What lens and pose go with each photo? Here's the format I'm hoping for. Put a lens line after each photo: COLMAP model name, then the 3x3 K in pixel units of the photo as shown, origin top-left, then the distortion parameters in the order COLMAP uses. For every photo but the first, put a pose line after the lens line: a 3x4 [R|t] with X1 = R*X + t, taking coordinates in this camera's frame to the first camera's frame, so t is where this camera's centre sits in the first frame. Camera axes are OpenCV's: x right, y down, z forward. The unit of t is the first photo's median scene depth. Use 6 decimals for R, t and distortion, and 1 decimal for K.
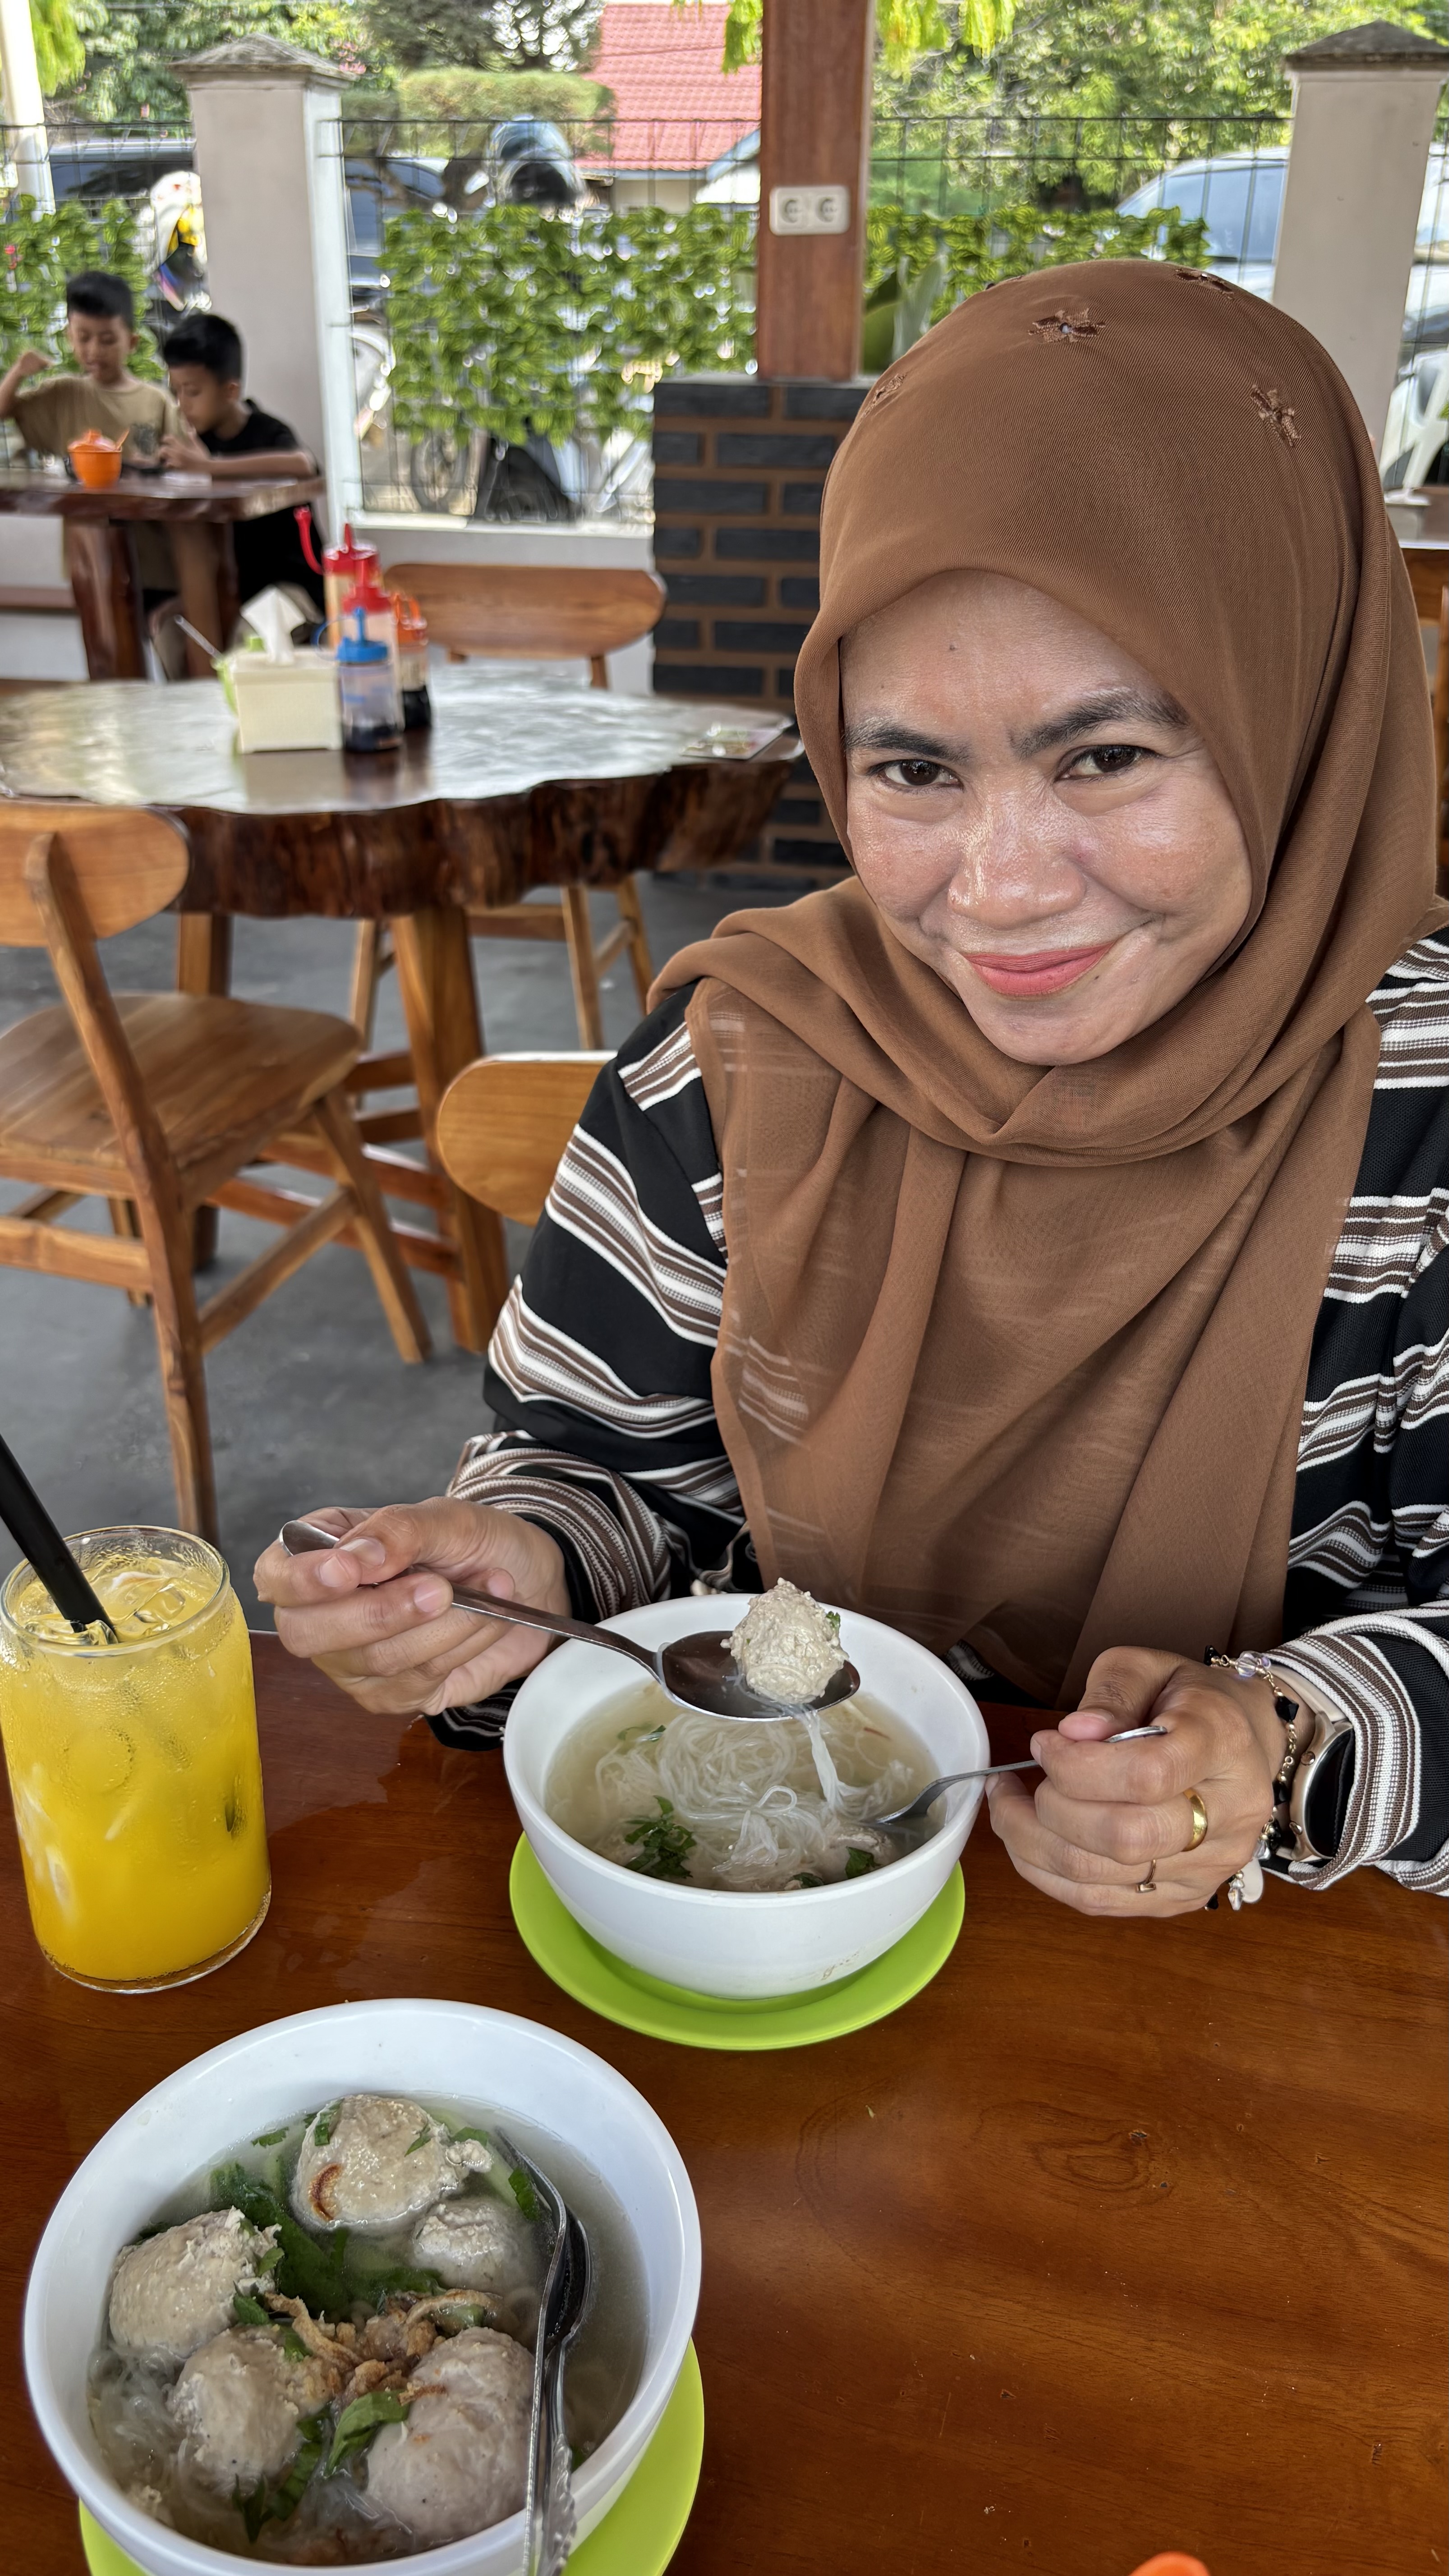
lens RADIAL K [[1974.5, 0, 678.1], [0, 1974.5, 1314.3], [0, 0, 1]] dist [-0.034748, 0.054384]
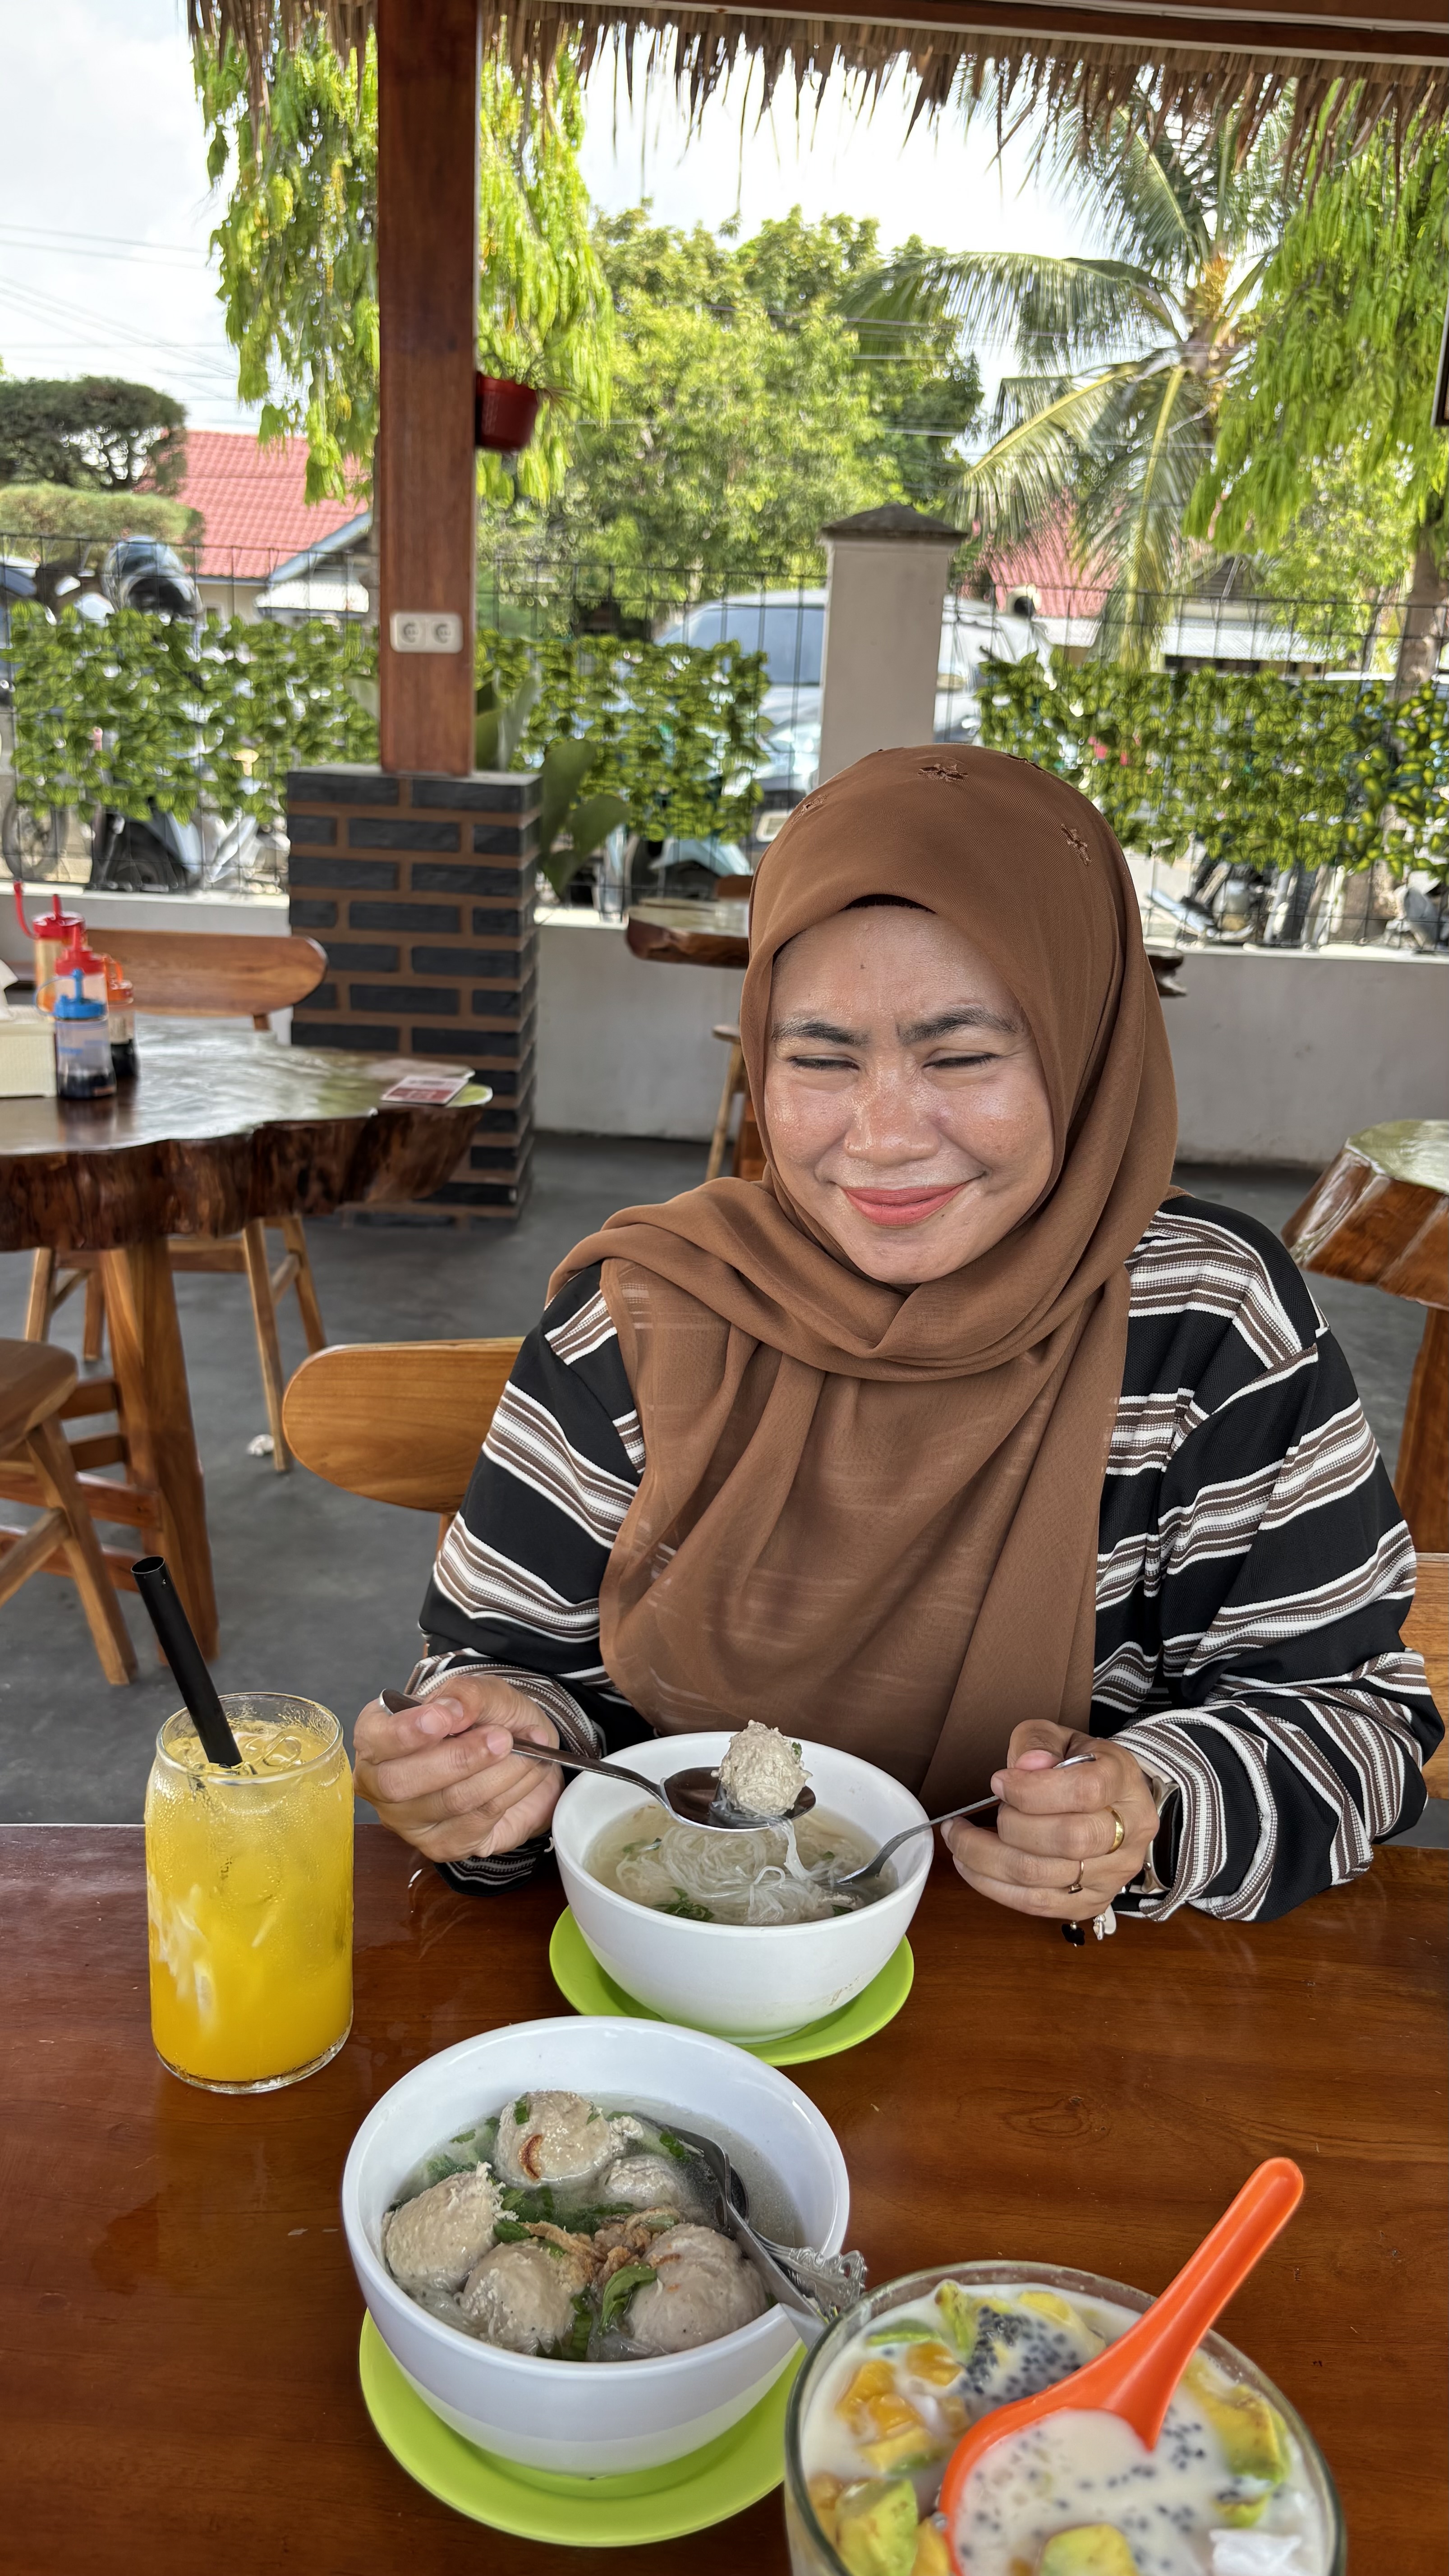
lens RADIAL K [[1985.1, 0, 679.8], [0, 1985.1, 1291.4], [0, 0, 1]] dist [0.013182, -0.028677]
pose [[0.975653, -0.027694, 0.217567, -0.075186], [0.067070, 0.982147, -0.175751, 0.026775], [-0.208815, 0.186065, 0.960092, -0.080008]]
